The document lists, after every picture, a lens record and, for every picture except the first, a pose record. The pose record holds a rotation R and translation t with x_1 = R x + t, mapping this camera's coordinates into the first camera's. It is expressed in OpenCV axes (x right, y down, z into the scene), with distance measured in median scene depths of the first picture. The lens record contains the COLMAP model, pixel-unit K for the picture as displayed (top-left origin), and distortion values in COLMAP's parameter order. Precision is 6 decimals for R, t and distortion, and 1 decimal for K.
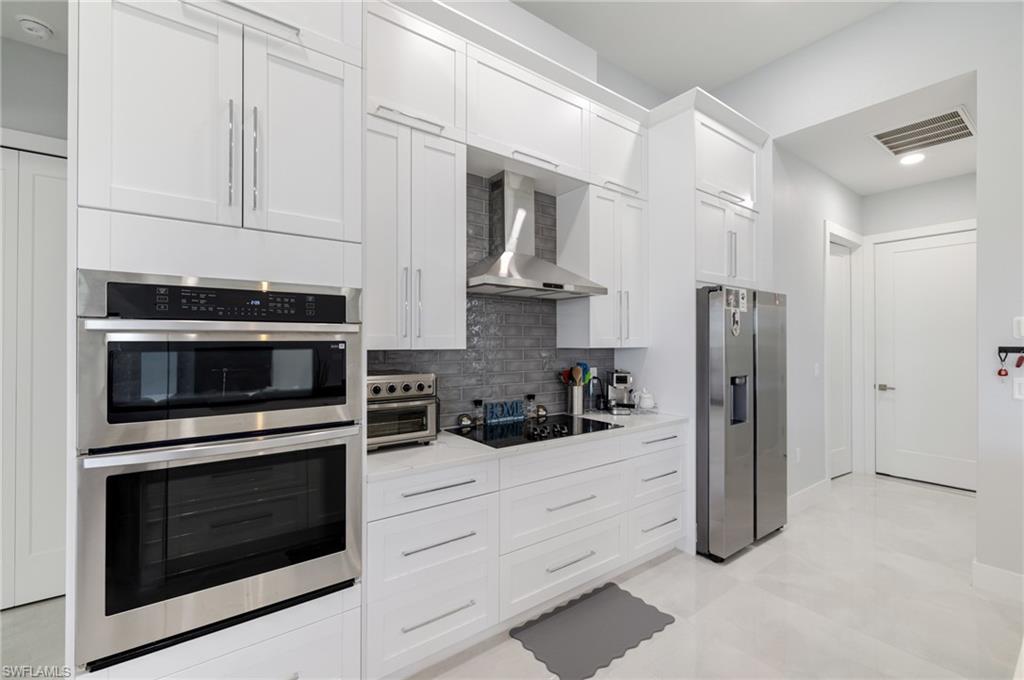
lens RADIAL K [[436.4, 0, 517.9], [0, 436.4, 340.0], [0, 0, 1]] dist [0.003857, 0.000011]
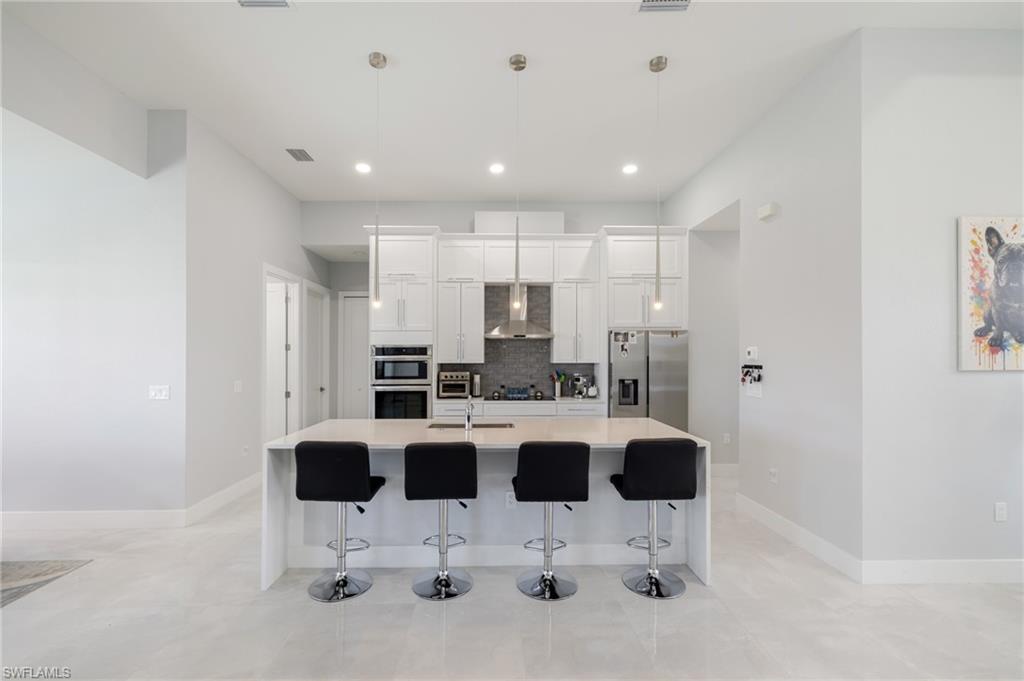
lens RADIAL K [[436.4, 0, 507.9], [0, 436.4, 347.7], [0, 0, 1]] dist [0.003857, 0.000011]
pose [[0.808405, -0.009562, -0.588549, 1.602233], [0.005103, 0.999944, -0.009237, -0.047996], [0.588604, 0.004464, 0.808409, -1.041377]]
